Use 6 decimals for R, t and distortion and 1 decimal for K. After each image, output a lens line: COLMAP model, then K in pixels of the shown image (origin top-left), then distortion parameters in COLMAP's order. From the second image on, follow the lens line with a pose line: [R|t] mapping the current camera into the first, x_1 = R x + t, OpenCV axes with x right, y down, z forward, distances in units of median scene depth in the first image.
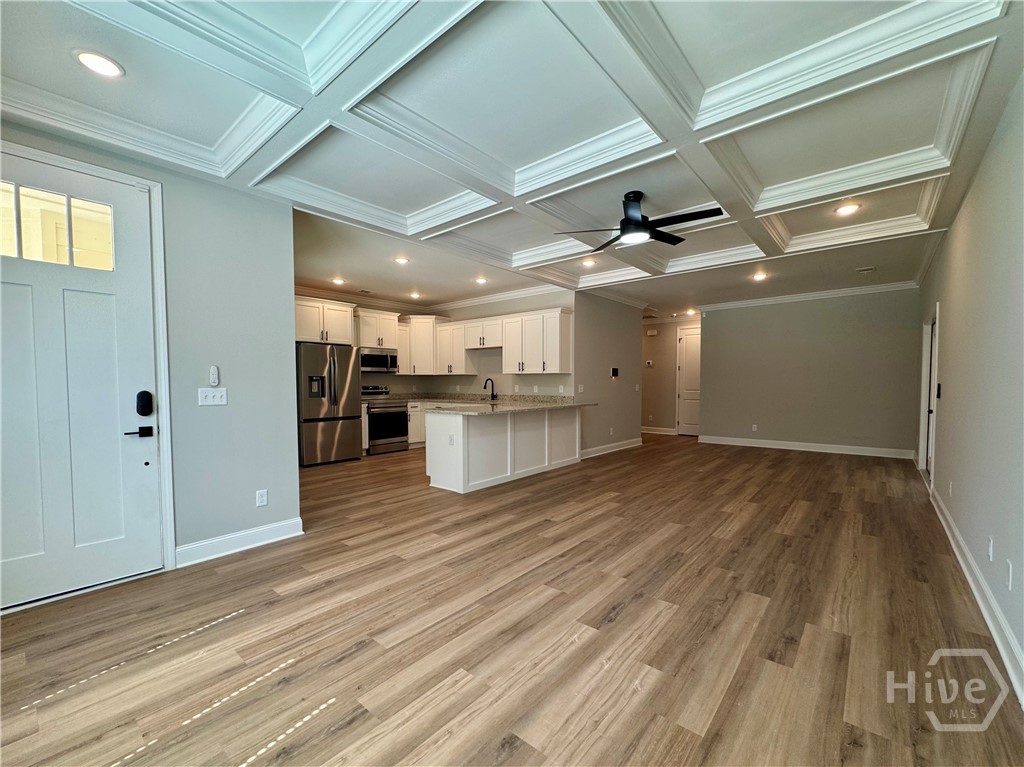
lens RADIAL K [[425.7, 0, 516.5], [0, 425.7, 402.9], [0, 0, 1]] dist [0.001226, 0.000073]
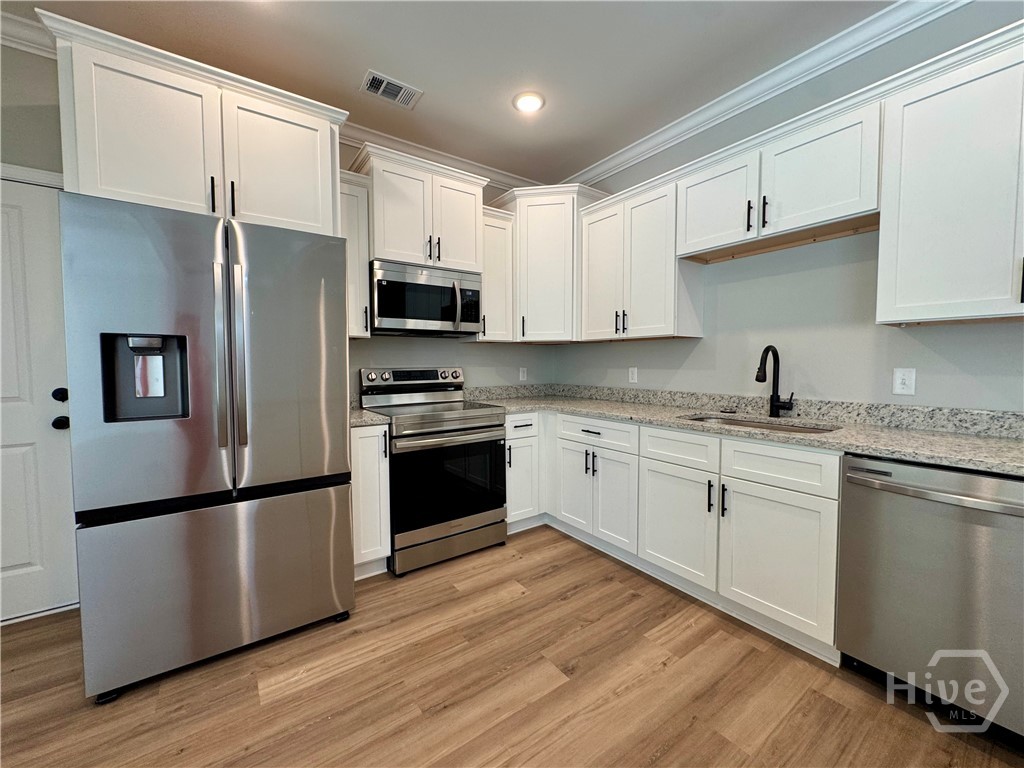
lens RADIAL K [[408.5, 0, 512.0], [0, 408.5, 384.0], [0, 0, 1]] dist [-0.002907, -0.000265]
pose [[0.967514, 0.010387, -0.252606, -0.163447], [-0.009182, 0.999940, 0.005950, -0.030237], [0.252652, -0.003438, 0.967551, 0.668315]]
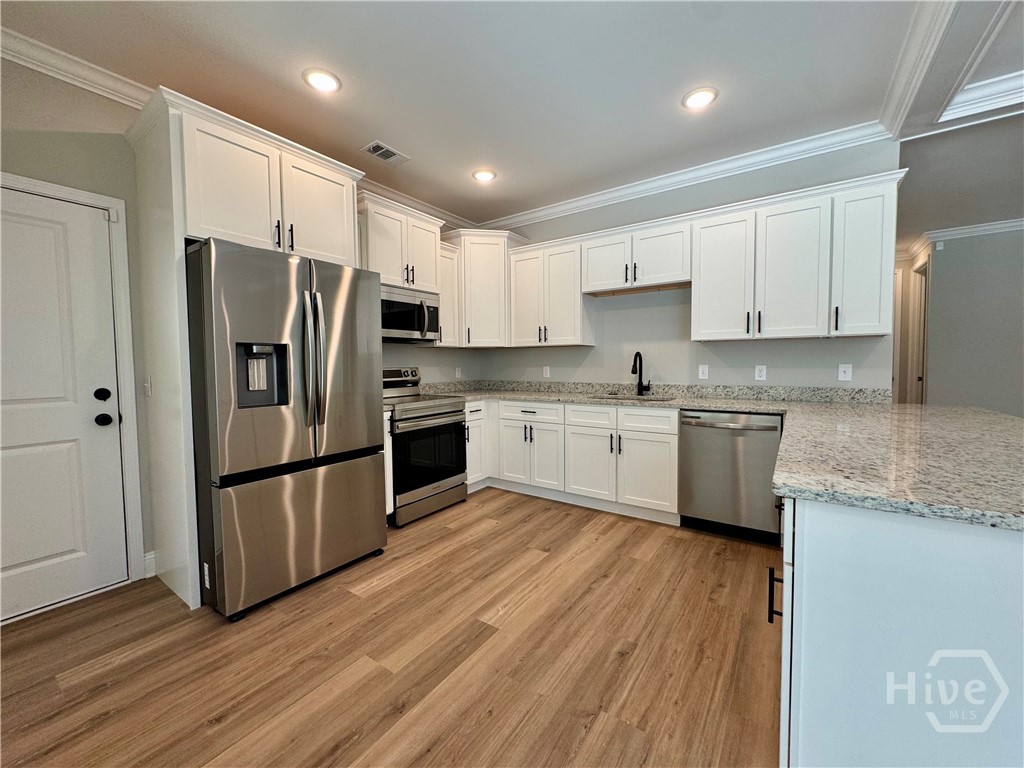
lens RADIAL K [[408.5, 0, 512.0], [0, 408.5, 384.0], [0, 0, 1]] dist [-0.002907, -0.000265]
pose [[0.996390, -0.012749, 0.083926, -0.243482], [0.012462, 0.999915, 0.003947, -0.023942], [-0.083969, -0.002887, 0.996464, 0.536966]]
